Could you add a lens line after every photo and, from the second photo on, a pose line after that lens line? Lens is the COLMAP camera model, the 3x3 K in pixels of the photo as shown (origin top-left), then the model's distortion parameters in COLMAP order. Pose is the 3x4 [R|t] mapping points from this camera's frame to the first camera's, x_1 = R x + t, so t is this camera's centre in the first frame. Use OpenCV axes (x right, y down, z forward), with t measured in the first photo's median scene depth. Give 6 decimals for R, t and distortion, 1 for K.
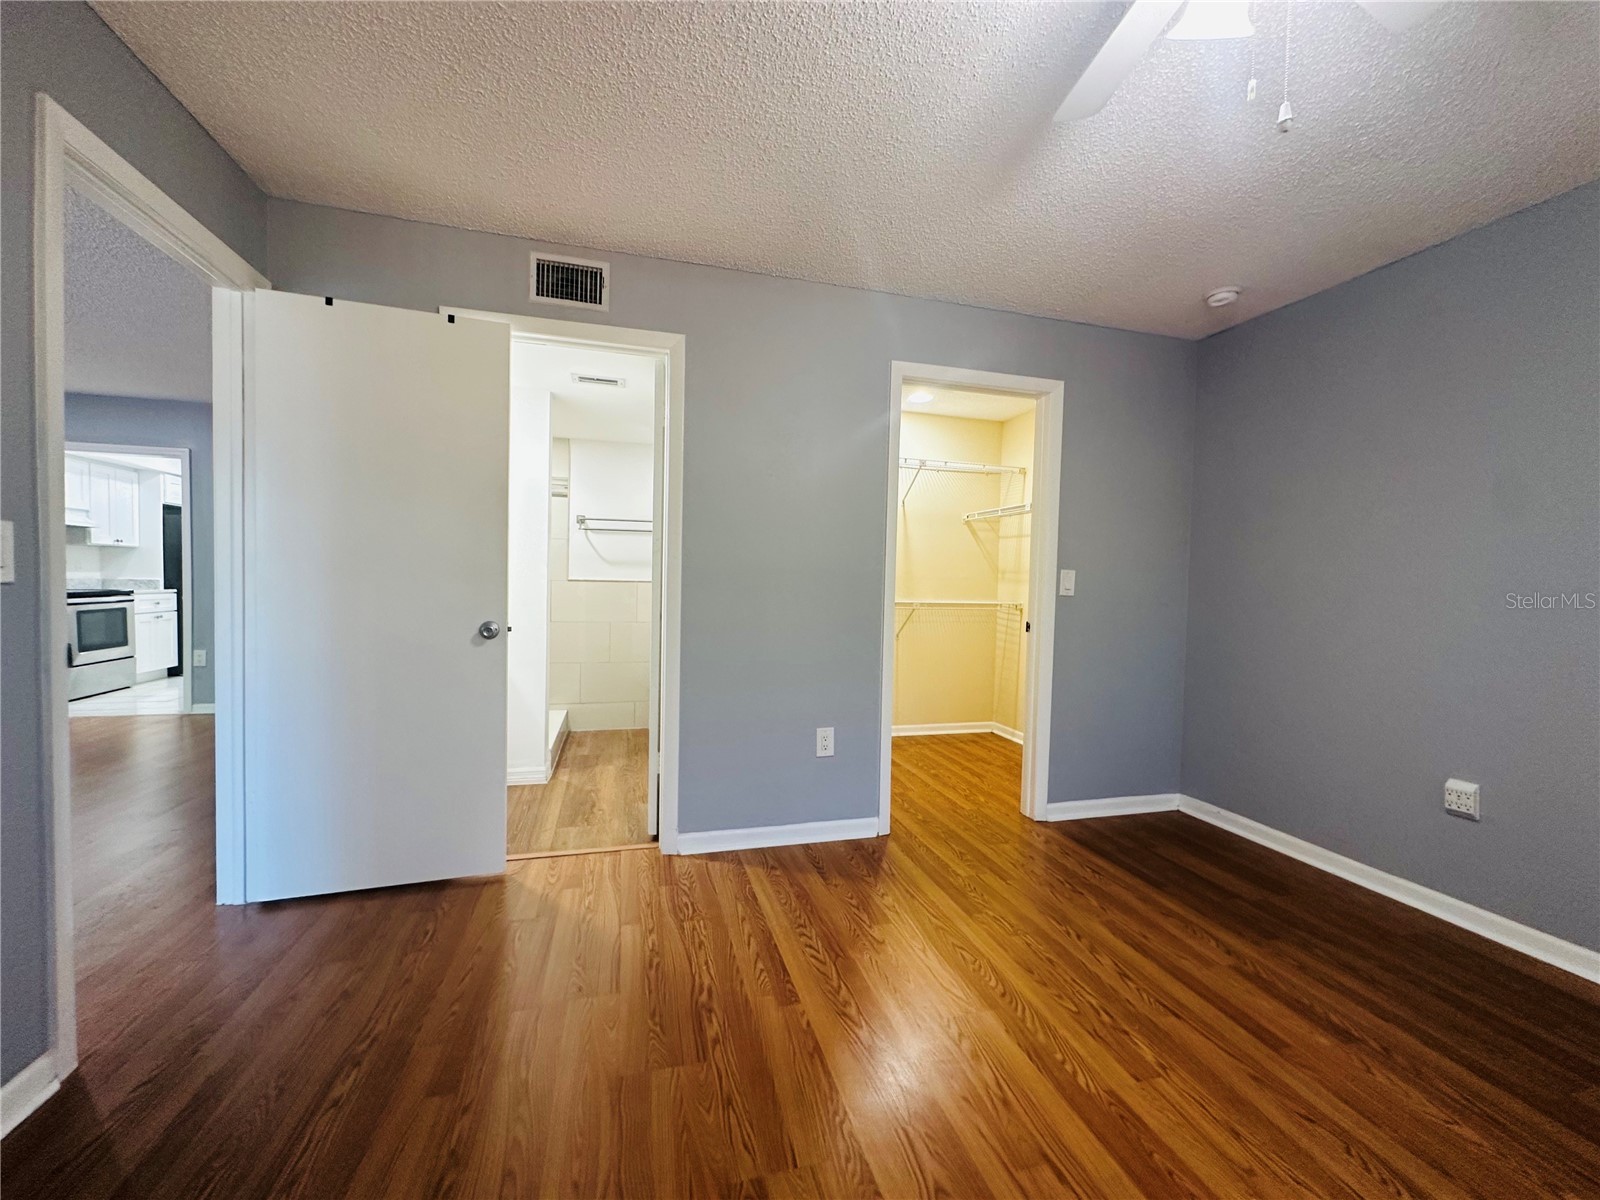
lens RADIAL K [[638.3, 0, 802.4], [0, 638.3, 603.2], [0, 0, 1]] dist [-0.000872, -0.000195]
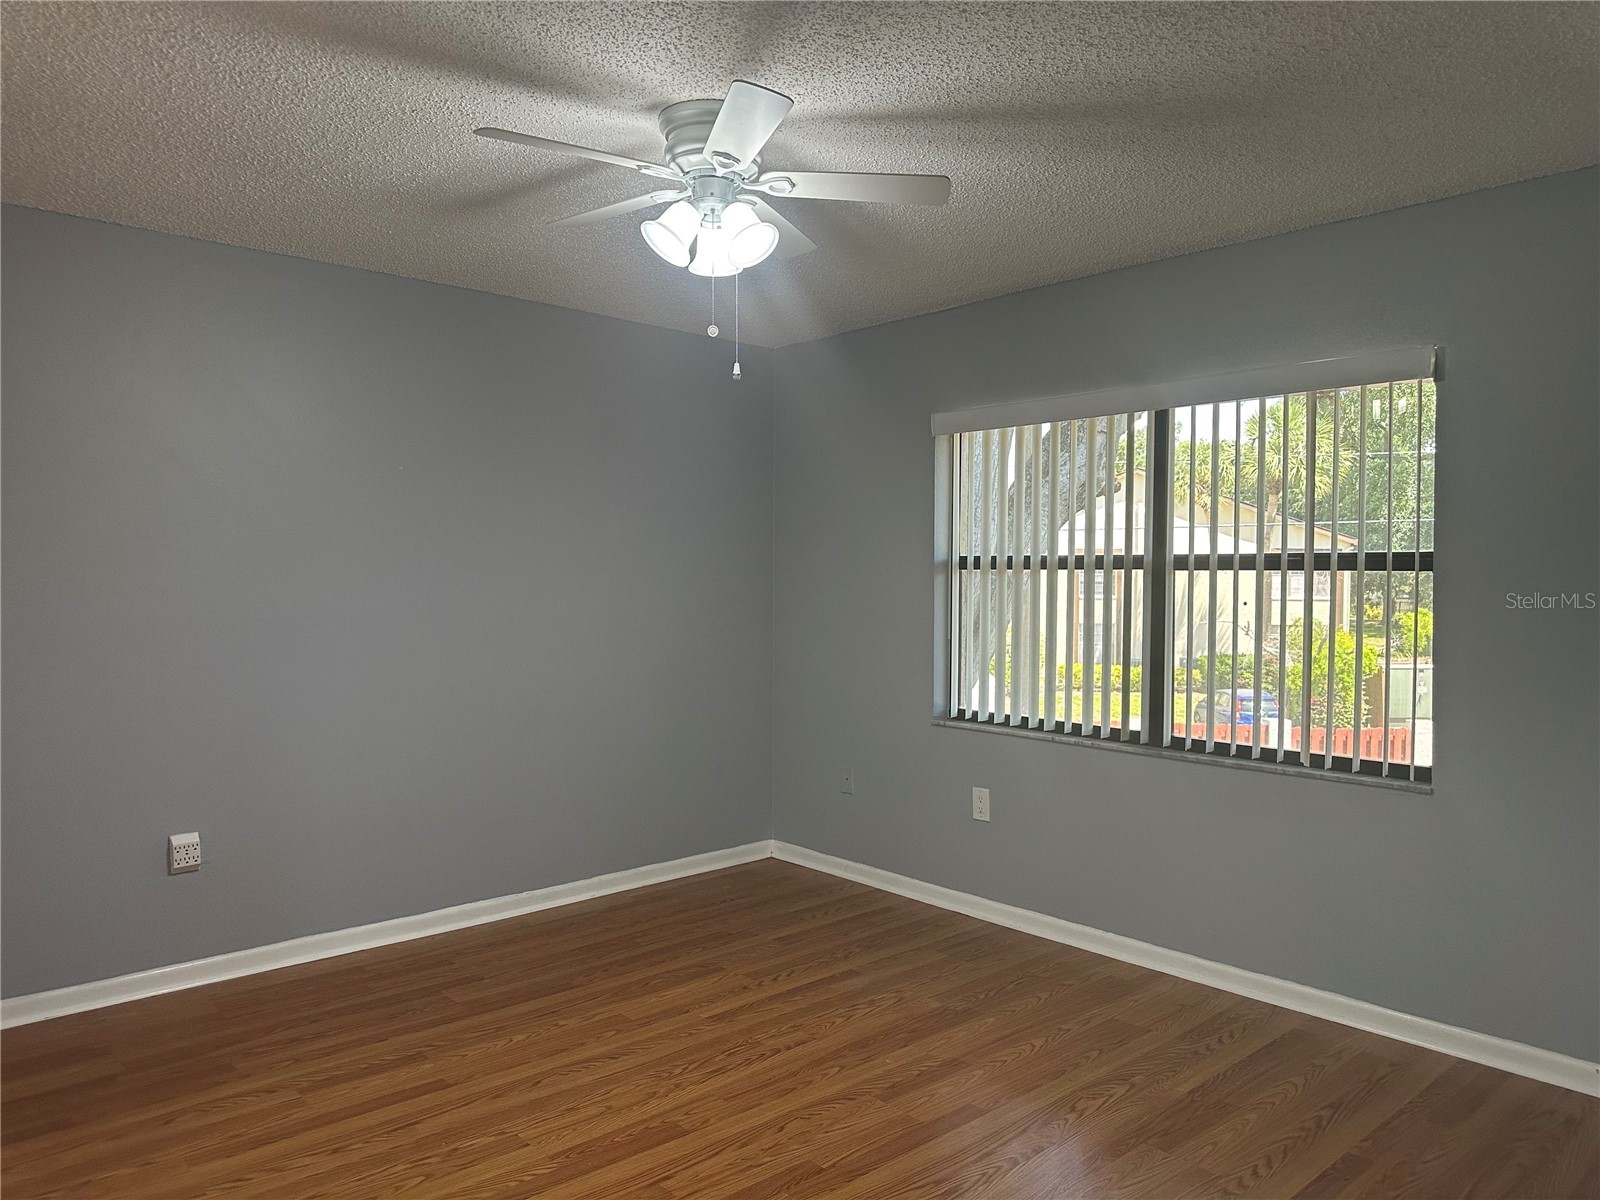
lens RADIAL K [[1127.8, 0, 801.4], [0, 1127.8, 598.4], [0, 0, 1]] dist [-0.000681, 0.001742]
pose [[-0.447584, -0.042969, 0.893209, -0.950078], [0.011948, 0.998468, 0.054020, -0.164030], [-0.894162, 0.034851, -0.446385, 1.061248]]
